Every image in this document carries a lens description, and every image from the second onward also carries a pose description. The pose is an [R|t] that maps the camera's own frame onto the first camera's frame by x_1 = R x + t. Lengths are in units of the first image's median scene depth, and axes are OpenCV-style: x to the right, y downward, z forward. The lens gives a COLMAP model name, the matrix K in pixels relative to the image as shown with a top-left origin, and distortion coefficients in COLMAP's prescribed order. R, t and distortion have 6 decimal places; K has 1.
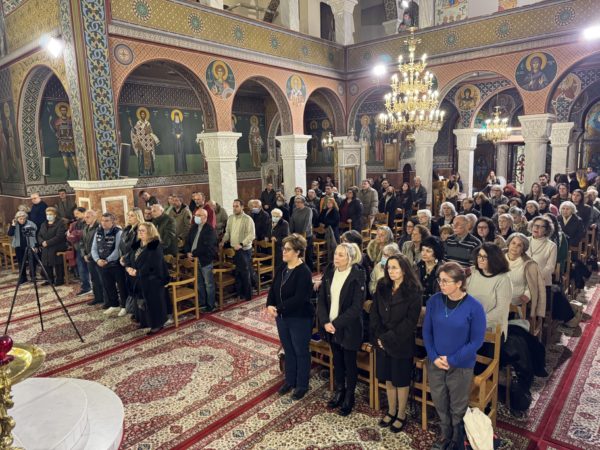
lens RADIAL K [[424.8, 0, 302.5], [0, 424.8, 222.3], [0, 0, 1]] dist [0.044203, -0.064473]
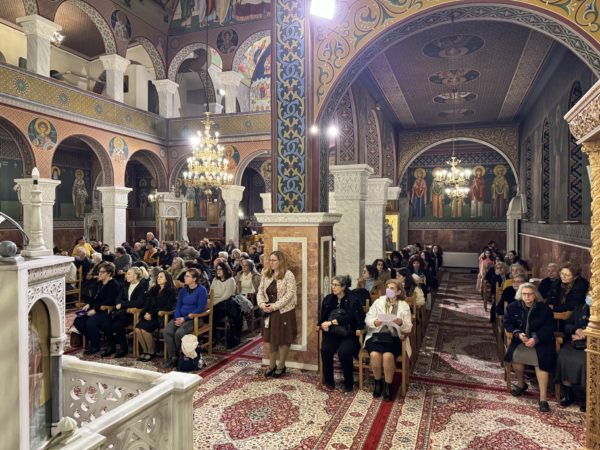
lens RADIAL K [[421.4, 0, 312.1], [0, 421.4, 222.8], [0, 0, 1]] dist [0.036689, -0.057311]
pose [[0.931933, 0.031454, 0.361264, 0.074946], [0.024892, 0.988332, -0.150264, 0.084696], [-0.361775, 0.149029, 0.920277, -0.256467]]
